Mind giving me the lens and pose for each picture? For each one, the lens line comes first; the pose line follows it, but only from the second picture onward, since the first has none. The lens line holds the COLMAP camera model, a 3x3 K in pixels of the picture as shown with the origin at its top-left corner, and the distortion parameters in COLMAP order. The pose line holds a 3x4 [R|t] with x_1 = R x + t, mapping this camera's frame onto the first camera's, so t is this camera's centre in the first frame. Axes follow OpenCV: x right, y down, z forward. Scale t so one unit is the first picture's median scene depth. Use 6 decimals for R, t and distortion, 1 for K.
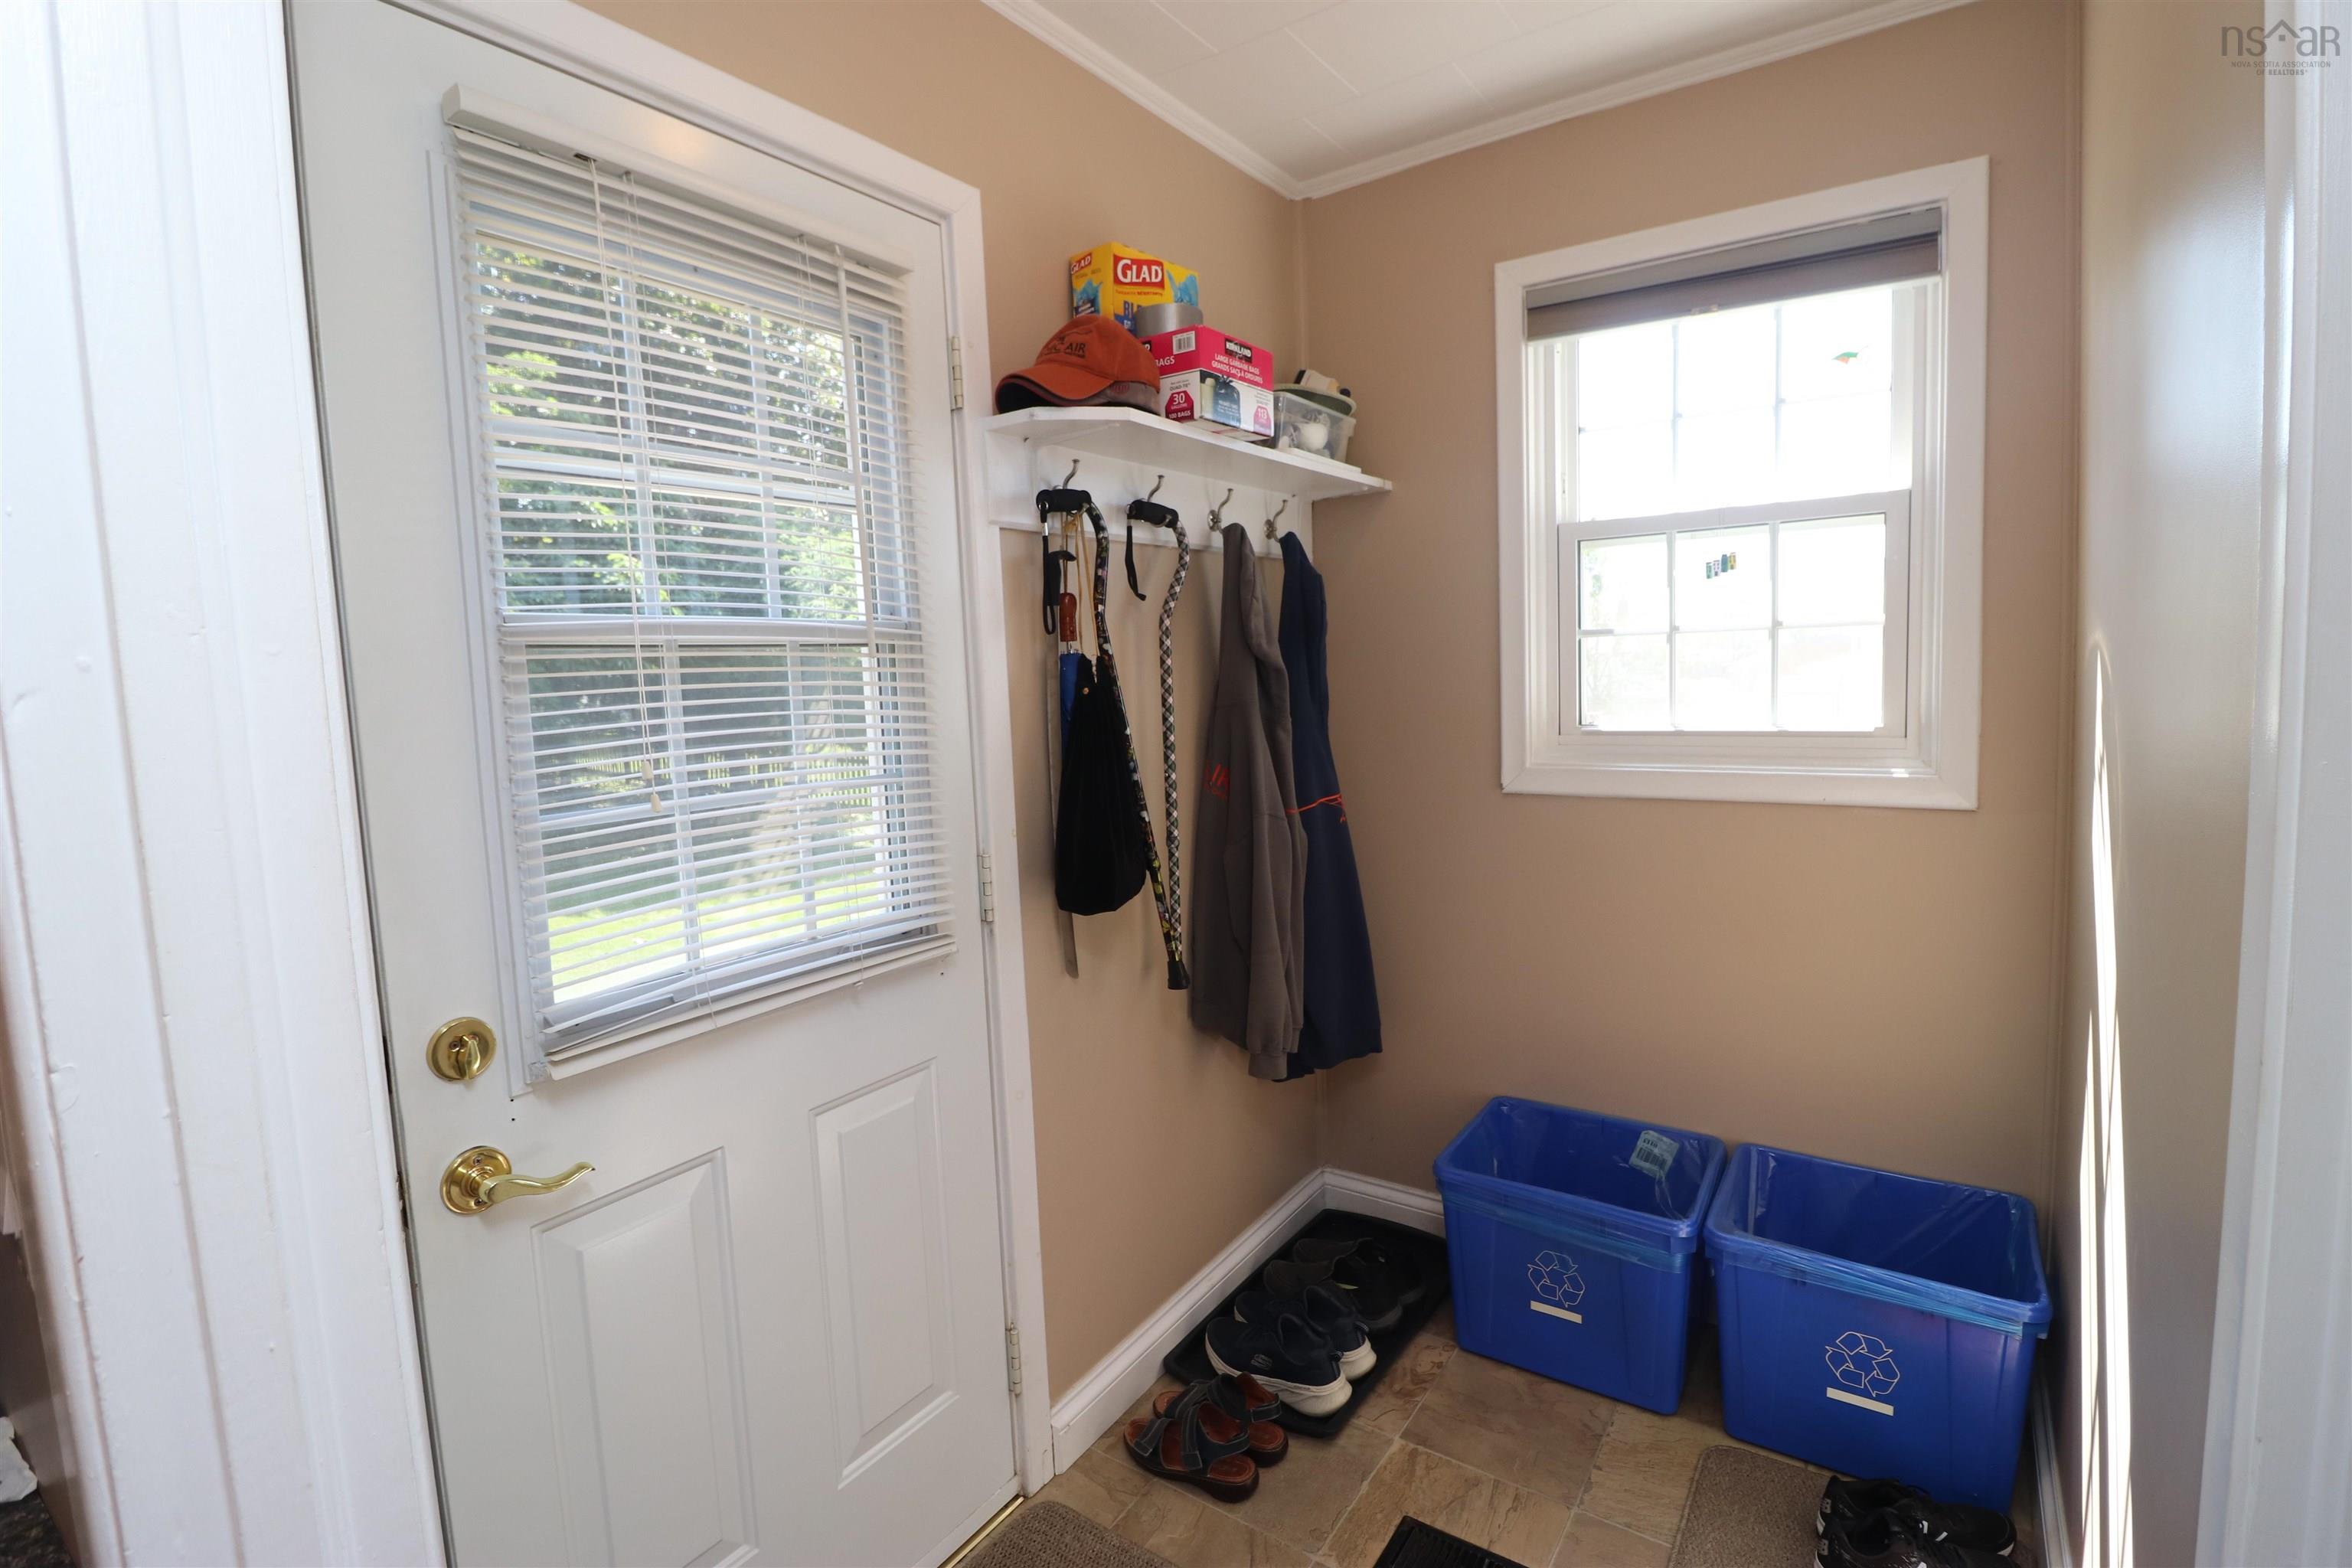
lens RADIAL K [[1102.0, 0, 1172.3], [0, 1102.0, 765.8], [0, 0, 1]] dist [0.001113, 0.000021]
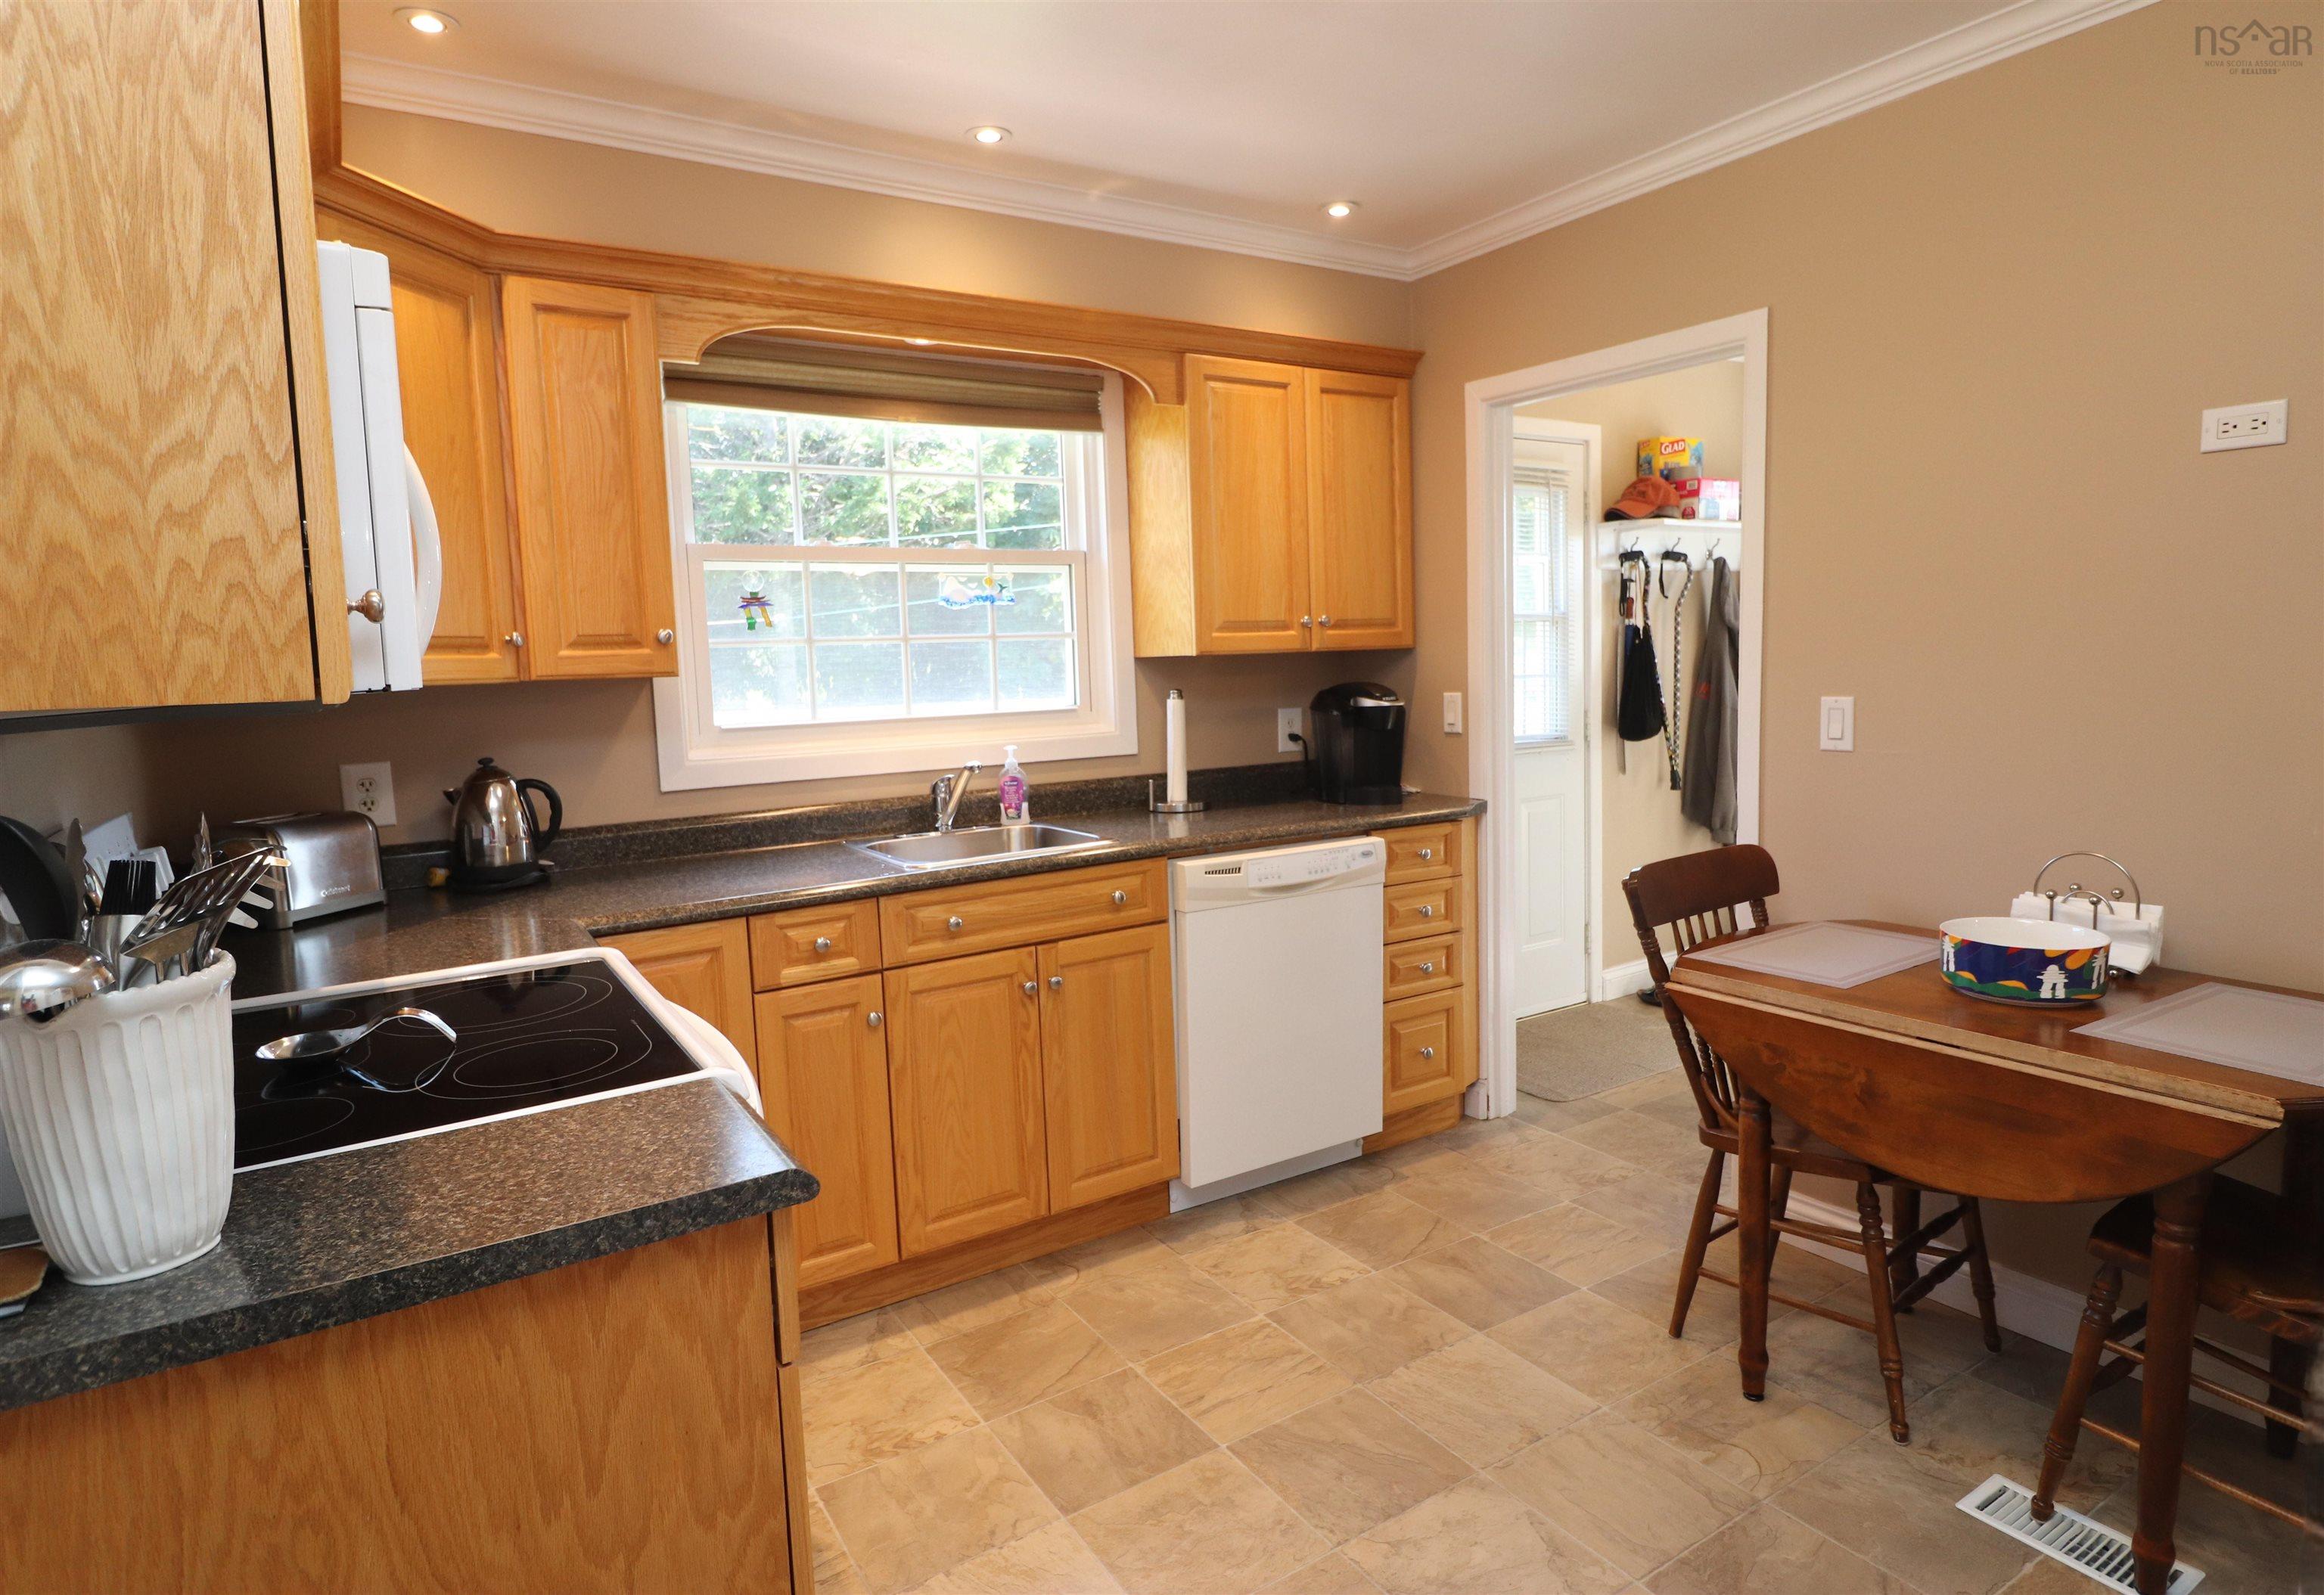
lens RADIAL K [[1264.3, 0, 1193.4], [0, 1264.3, 781.9], [0, 0, 1]] dist [-0.000468, -0.000043]
pose [[0.925407, 0.049149, -0.375774, 0.064018], [-0.041421, 0.998732, 0.028622, 0.174829], [0.376704, -0.010922, 0.926269, -1.654391]]
